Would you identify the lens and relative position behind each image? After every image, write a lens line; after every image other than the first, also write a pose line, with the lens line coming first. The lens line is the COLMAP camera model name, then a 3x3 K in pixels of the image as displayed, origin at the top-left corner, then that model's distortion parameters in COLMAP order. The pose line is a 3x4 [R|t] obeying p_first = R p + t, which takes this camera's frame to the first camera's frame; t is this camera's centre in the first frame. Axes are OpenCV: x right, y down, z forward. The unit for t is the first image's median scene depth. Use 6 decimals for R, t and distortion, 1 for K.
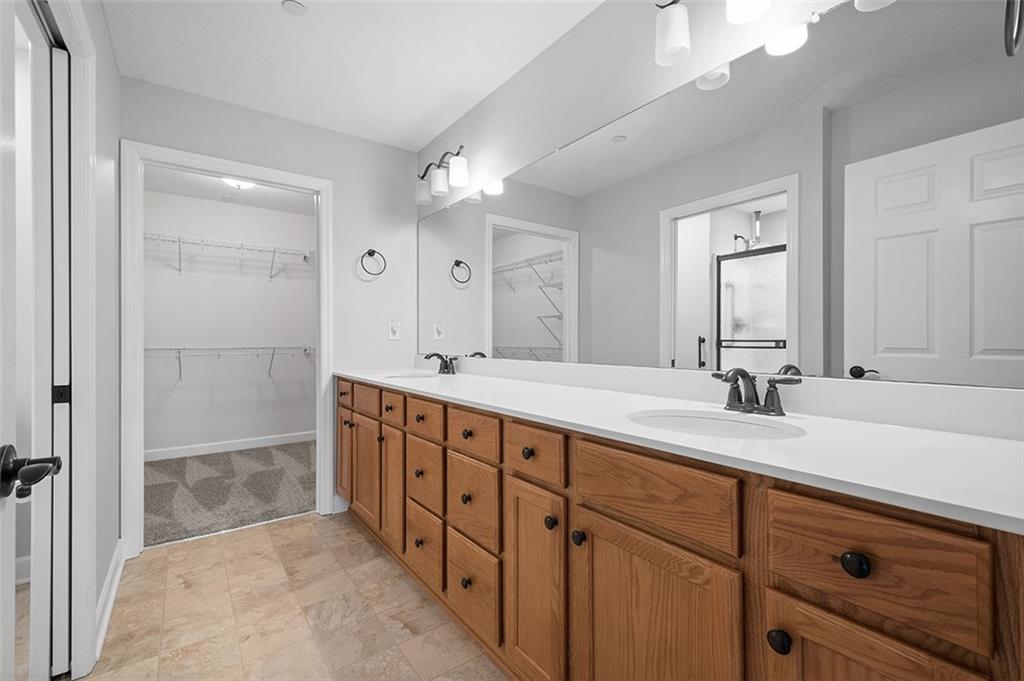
lens RADIAL K [[448.4, 0, 520.0], [0, 448.4, 343.2], [0, 0, 1]] dist [0.025874, -0.009500]
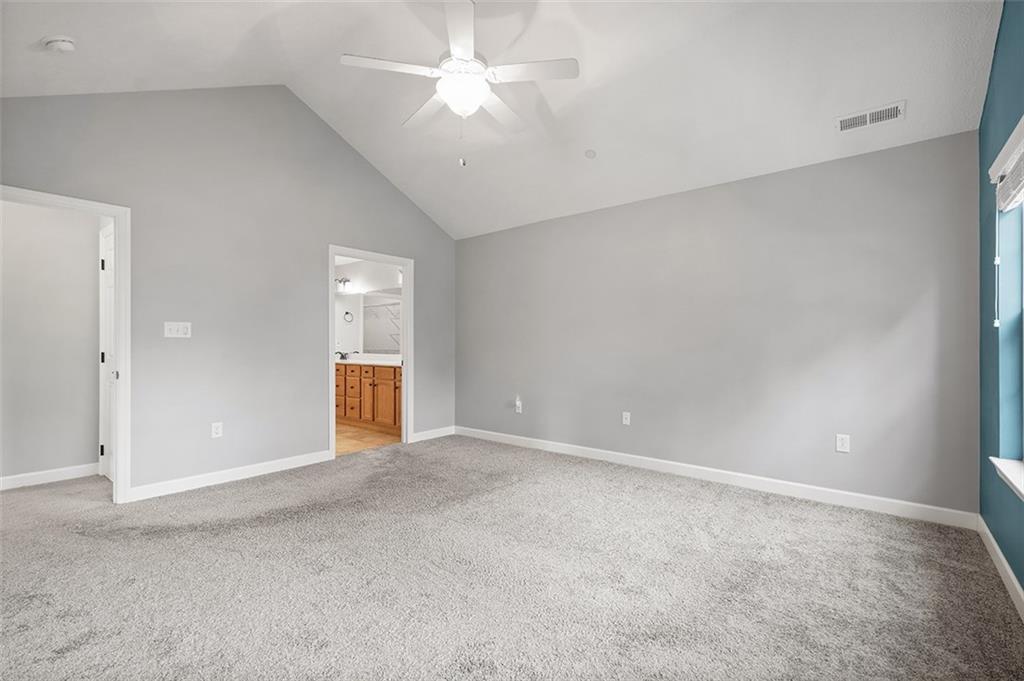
lens RADIAL K [[448.4, 0, 520.0], [0, 448.4, 343.2], [0, 0, 1]] dist [0.025874, -0.009500]
pose [[0.969541, 0.000233, 0.244929, 0.197383], [0.001583, 0.999973, -0.007217, -0.007503], [-0.244924, 0.007385, 0.969514, -1.832277]]
